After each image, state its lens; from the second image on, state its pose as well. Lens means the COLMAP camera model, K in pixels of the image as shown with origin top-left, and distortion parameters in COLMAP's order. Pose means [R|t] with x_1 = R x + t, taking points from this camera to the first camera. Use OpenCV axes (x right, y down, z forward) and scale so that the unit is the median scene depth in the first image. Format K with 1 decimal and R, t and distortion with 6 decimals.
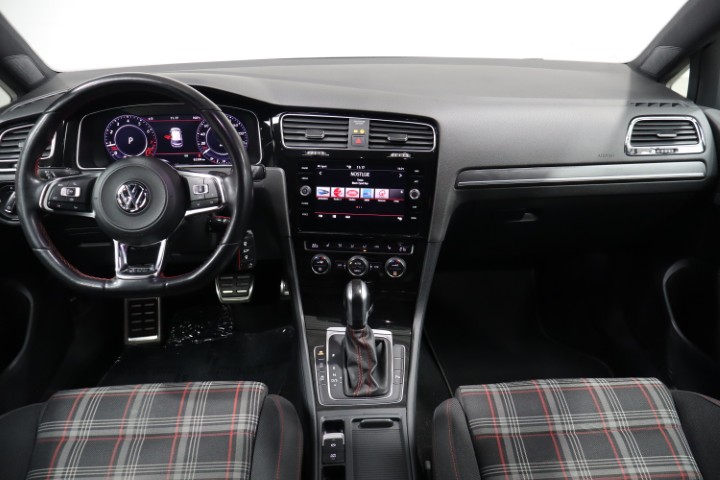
lens RADIAL K [[600.5, 0, 360.0], [0, 600.5, 240.0], [0, 0, 1]] dist [0.012769, 0.002041]
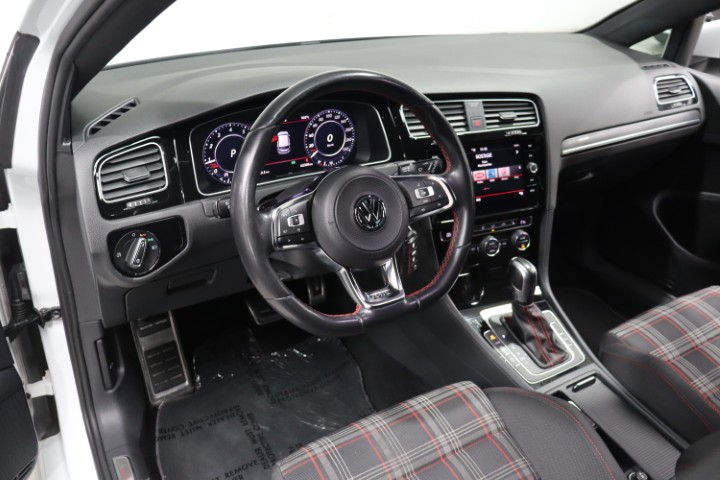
lens RADIAL K [[600.5, 0, 360.0], [0, 600.5, 240.0], [0, 0, 1]] dist [0.012769, 0.002041]
pose [[0.879329, -0.192845, 0.435421, -0.648369], [0.175560, 0.981210, 0.080031, -0.088407], [-0.442674, 0.006069, 0.896662, 0.189608]]
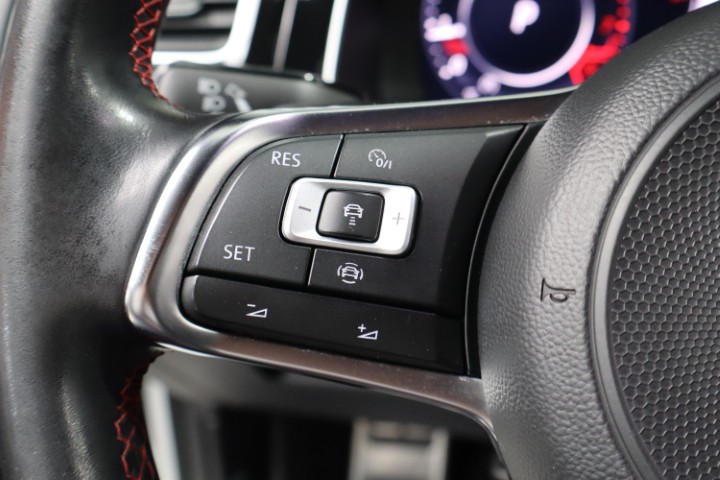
lens RADIAL K [[838.0, 0, 360.0], [0, 838.0, 240.0], [0, 0, 1]] dist [0.004493, 0.002784]
pose [[0.954399, 0.098817, -0.281705, -0.359770], [-0.112337, 0.993148, -0.032214, -0.058147], [0.276591, 0.062390, 0.958960, 0.695994]]
